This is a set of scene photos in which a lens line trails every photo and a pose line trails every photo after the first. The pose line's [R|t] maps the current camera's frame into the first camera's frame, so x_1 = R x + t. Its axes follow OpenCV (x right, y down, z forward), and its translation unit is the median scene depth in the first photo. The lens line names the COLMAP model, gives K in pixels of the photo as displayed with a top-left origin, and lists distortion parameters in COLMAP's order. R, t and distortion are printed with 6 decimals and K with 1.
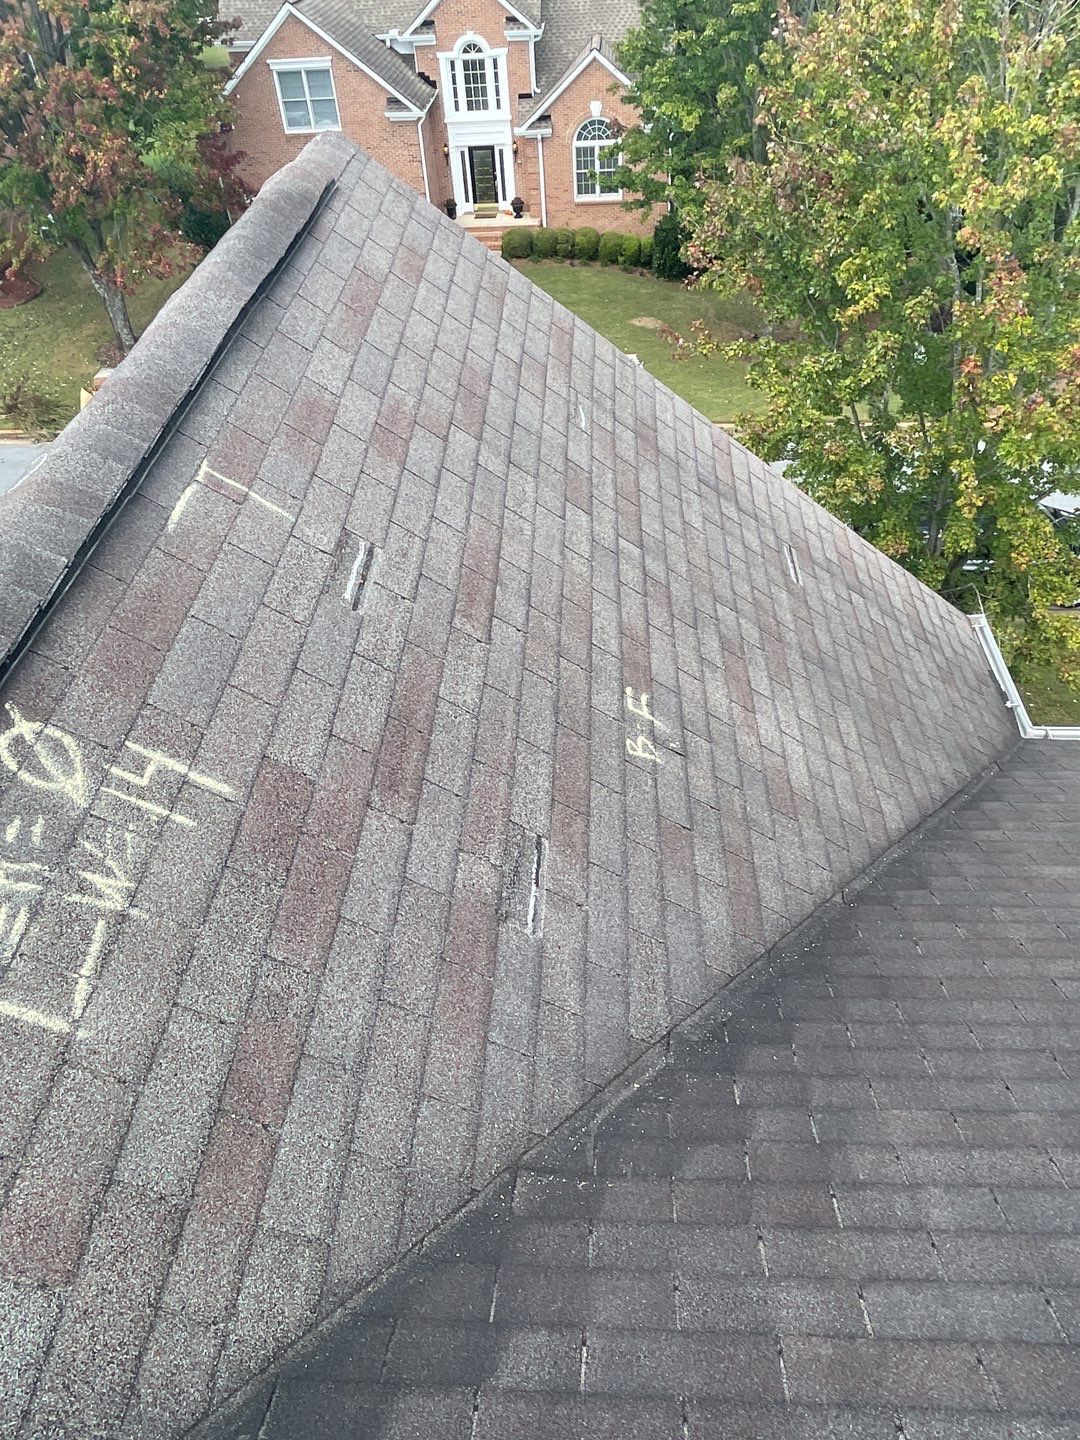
lens RADIAL K [[1017.3, 0, 558.5], [0, 1017.3, 723.6], [0, 0, 1]] dist [0.022741, -0.044031]
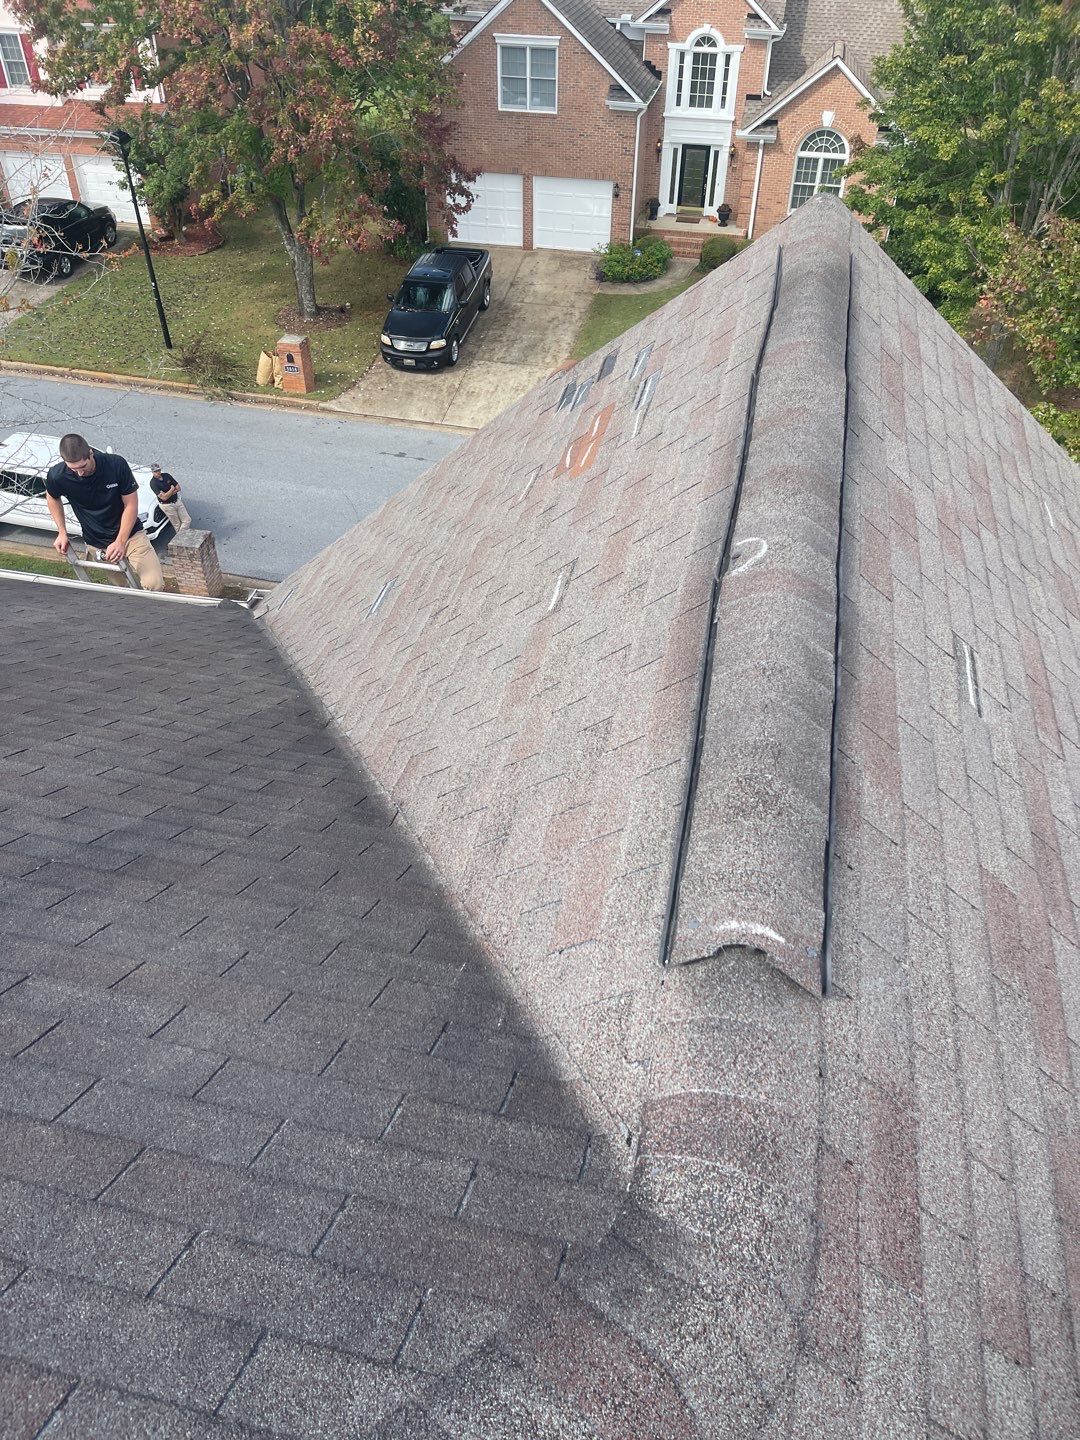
lens RADIAL K [[1084.1, 0, 539.4], [0, 1084.1, 733.1], [0, 0, 1]] dist [0.075451, -0.095592]
pose [[0.983650, 0.155840, -0.090255, -0.507756], [-0.157084, 0.987562, -0.006803, -0.018100], [0.088072, 0.020869, 0.995895, -0.126223]]
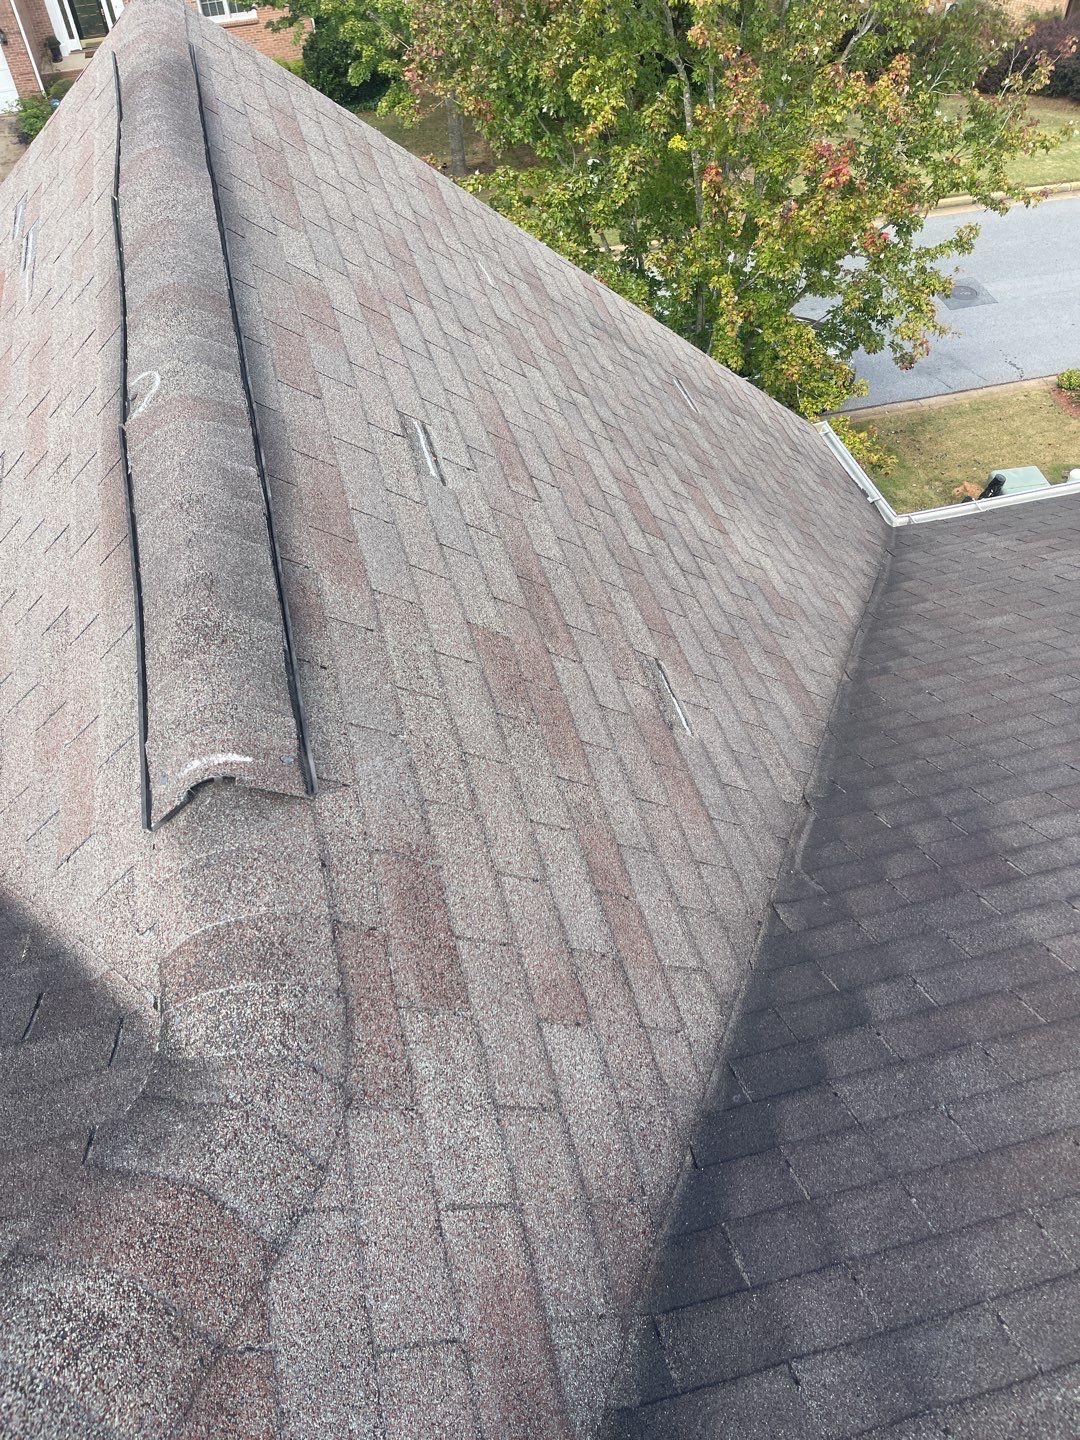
lens RADIAL K [[1080.7, 0, 543.7], [0, 1080.7, 746.5], [0, 0, 1]] dist [0.065435, -0.082021]
pose [[0.954093, -0.218692, 0.204647, -0.371999], [0.192285, 0.971113, 0.141299, 0.010634], [-0.229636, -0.095462, 0.968584, -0.128737]]
